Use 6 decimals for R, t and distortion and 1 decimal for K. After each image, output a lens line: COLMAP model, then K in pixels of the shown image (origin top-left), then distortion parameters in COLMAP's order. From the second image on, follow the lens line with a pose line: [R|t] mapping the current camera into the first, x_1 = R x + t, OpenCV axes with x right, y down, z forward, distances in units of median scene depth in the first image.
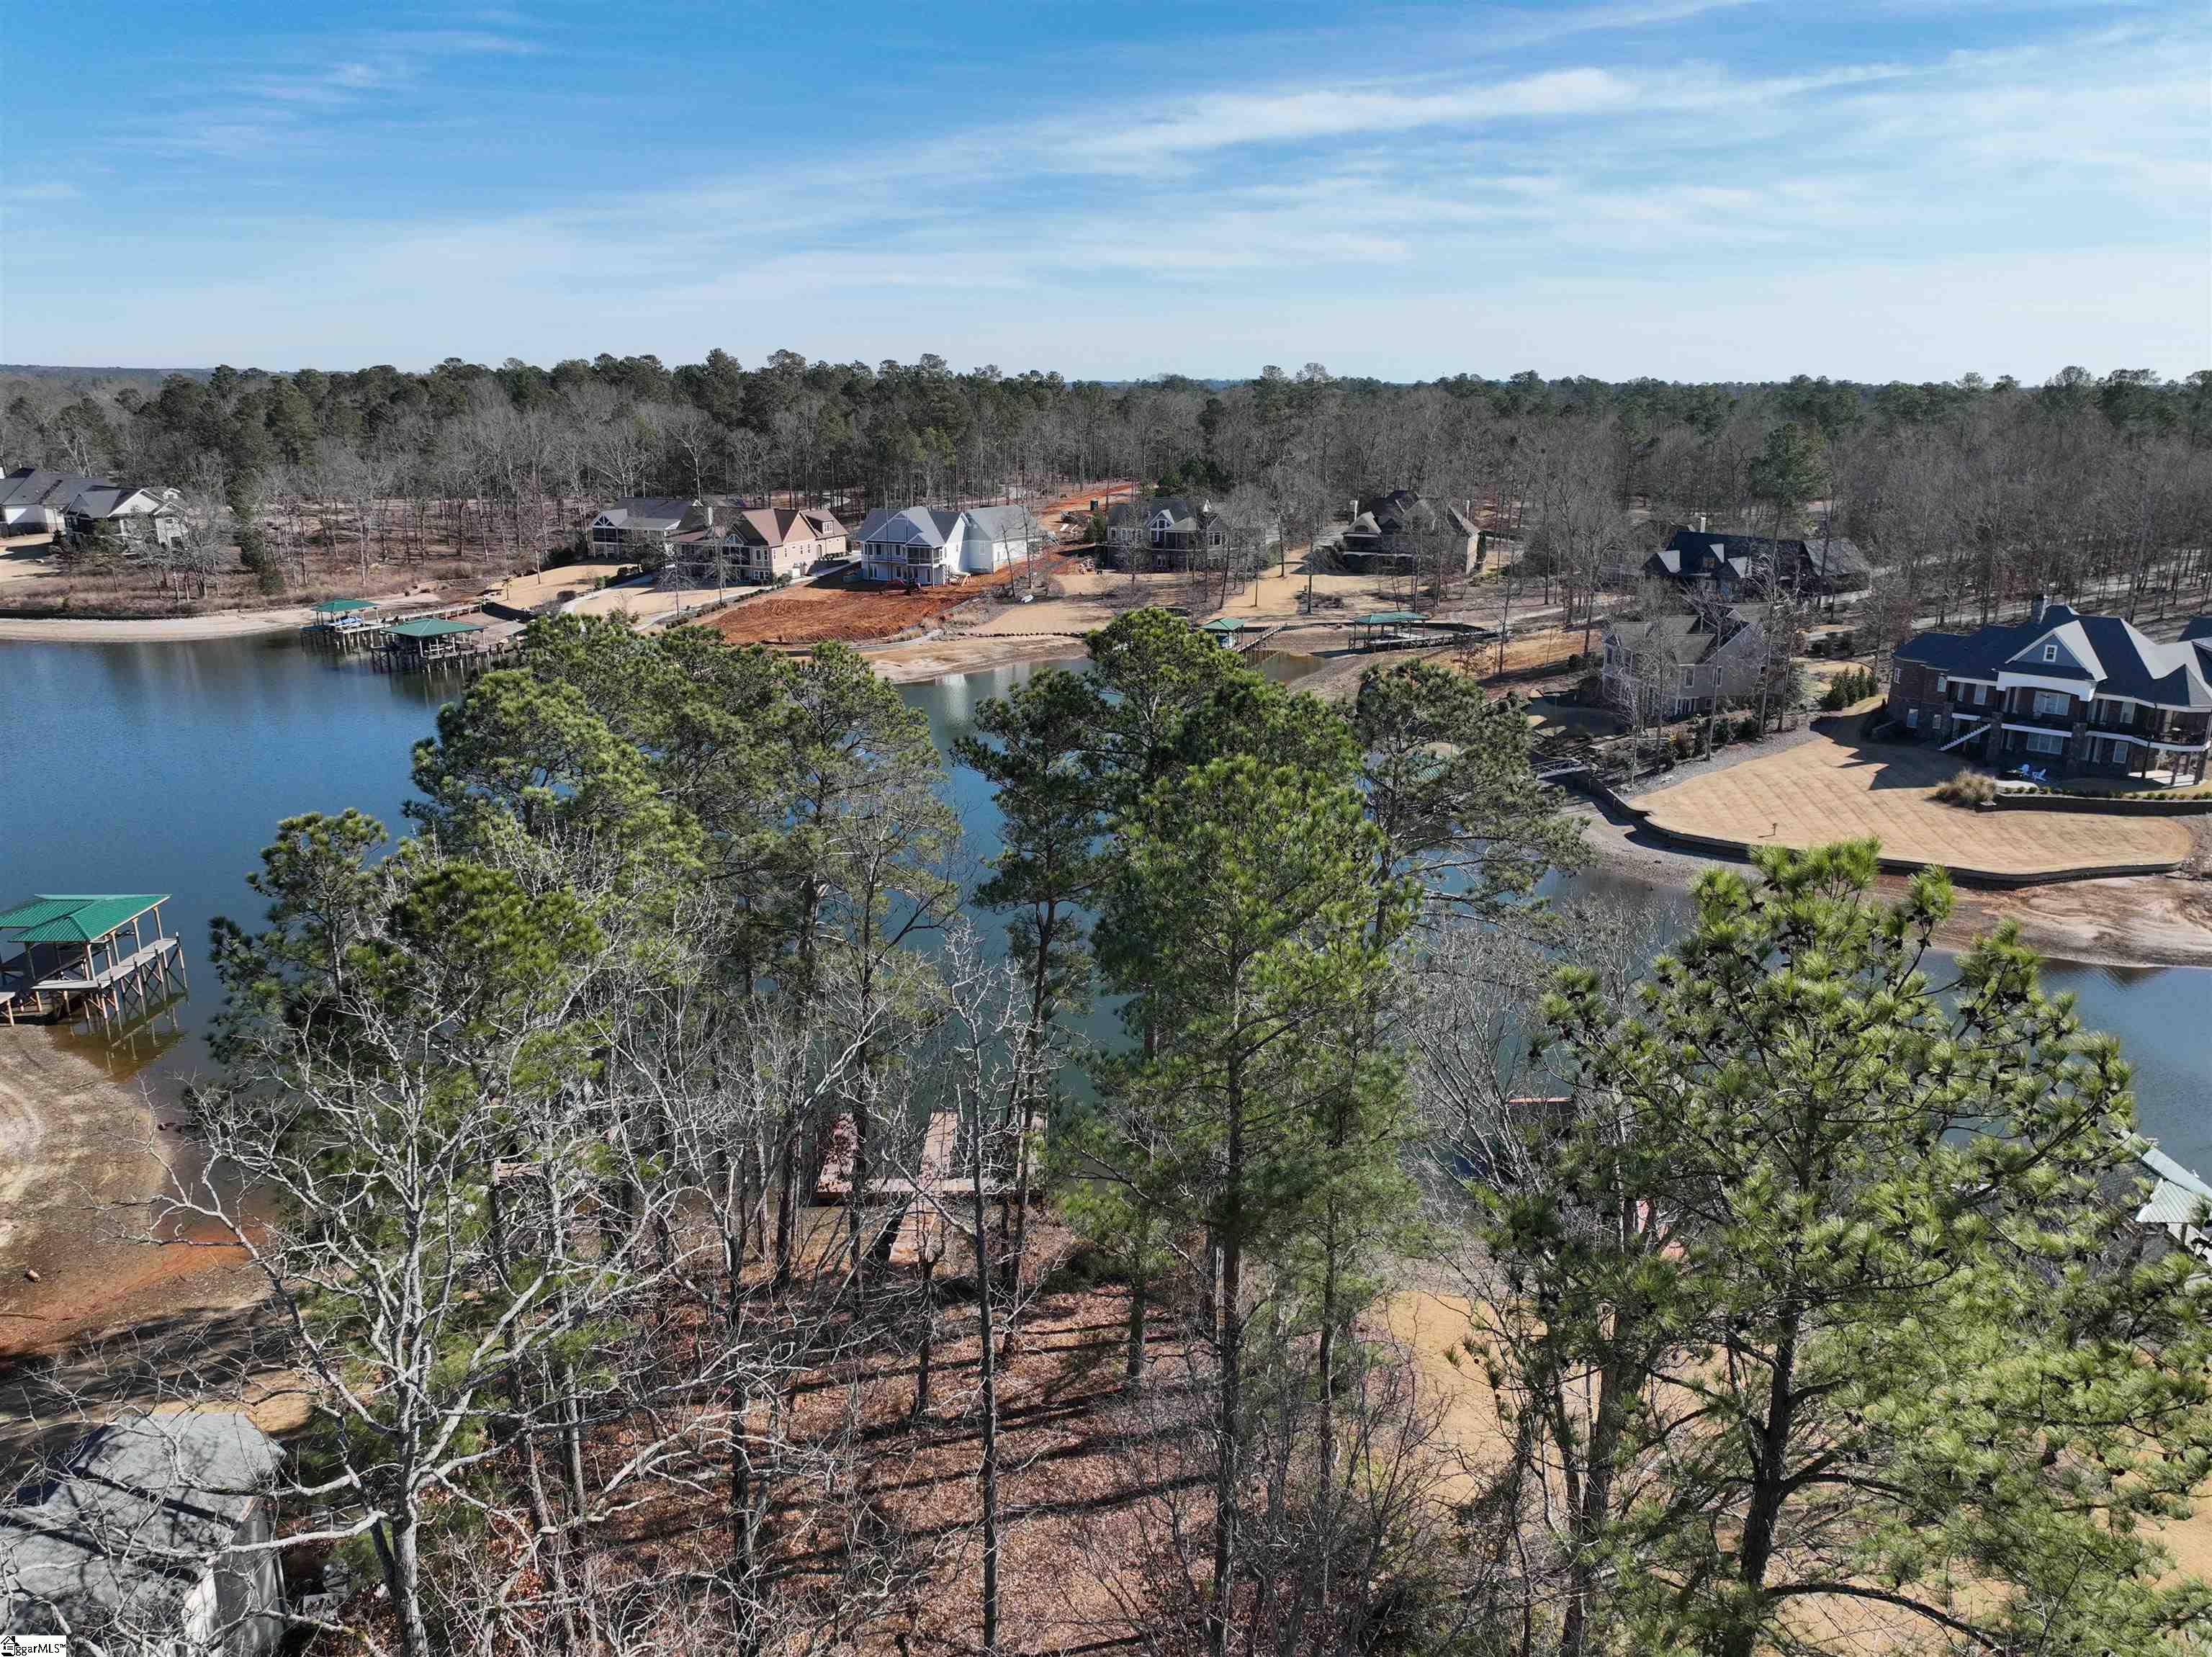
lens RADIAL K [[1597.4, 0, 1117.8], [0, 1597.4, 813.0], [0, 0, 1]] dist [0.002203, 0.015905]
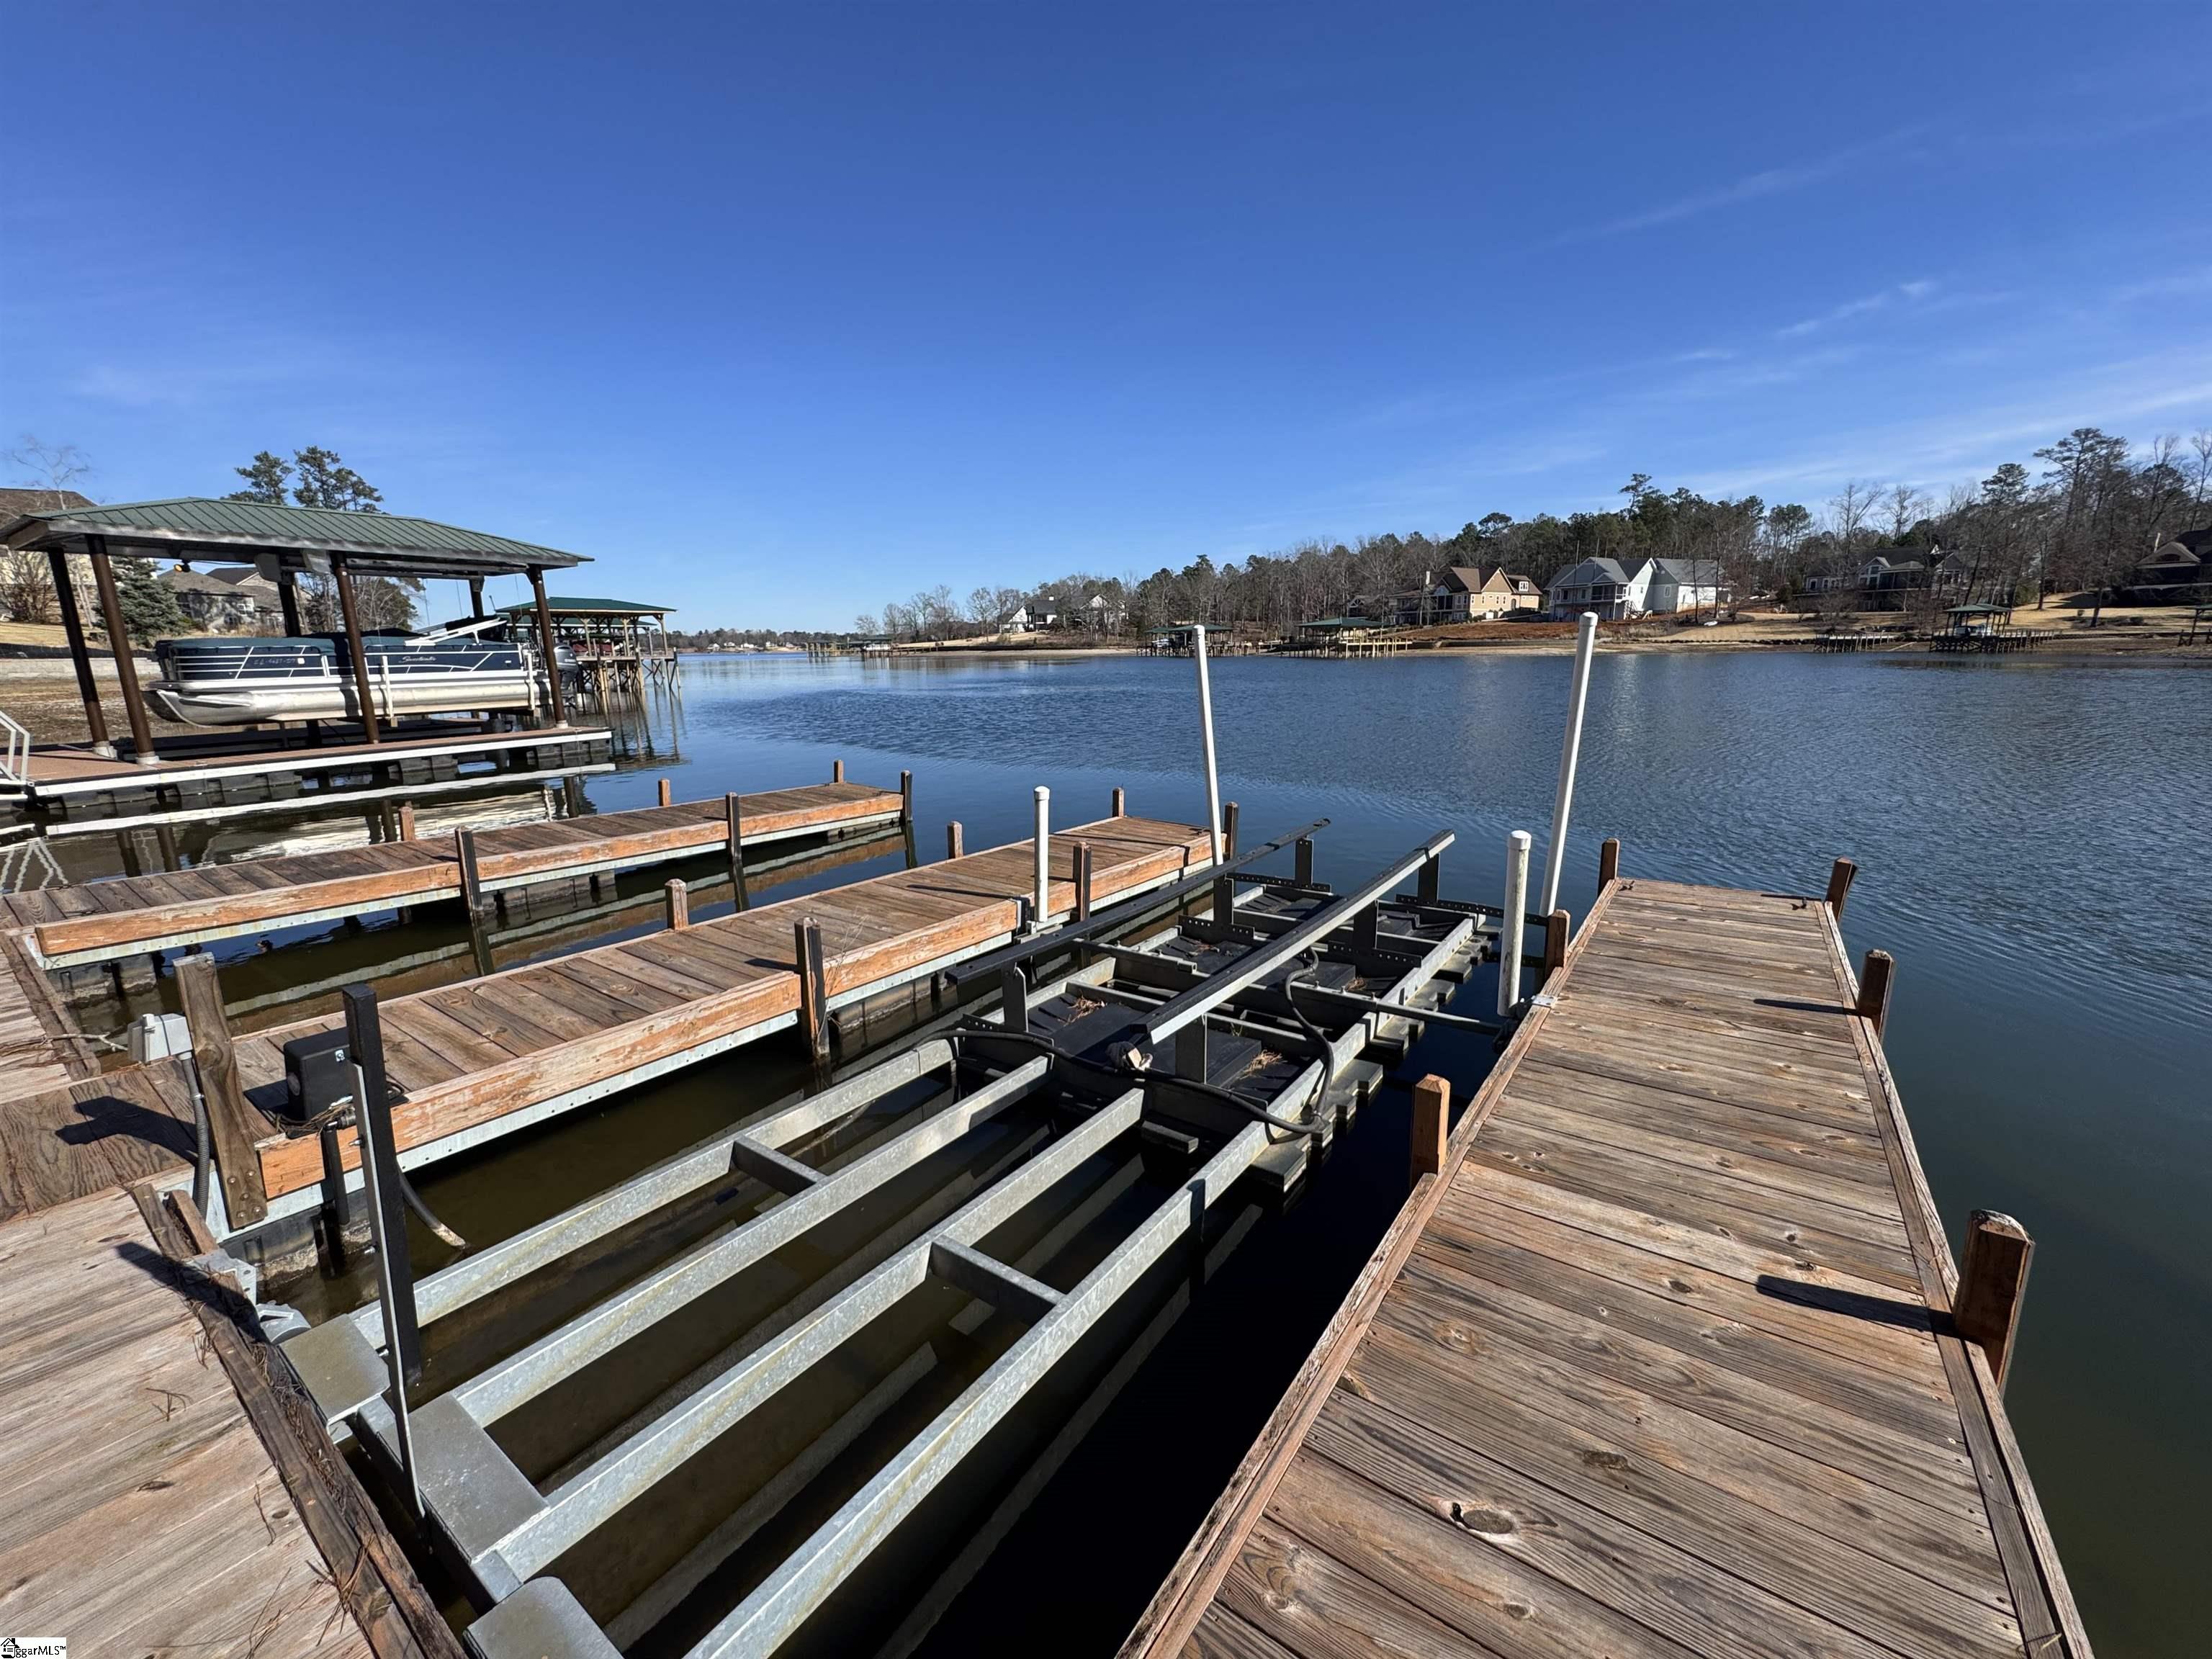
lens RADIAL K [[881.2, 0, 1106.5], [0, 881.2, 827.7], [0, 0, 1]] dist [-0.004136, 0.000400]
pose [[0.799289, 0.105307, -0.591648, -0.016671], [-0.137260, 0.990493, -0.009134, 0.059109], [0.585062, 0.088510, 0.806144, 0.280739]]
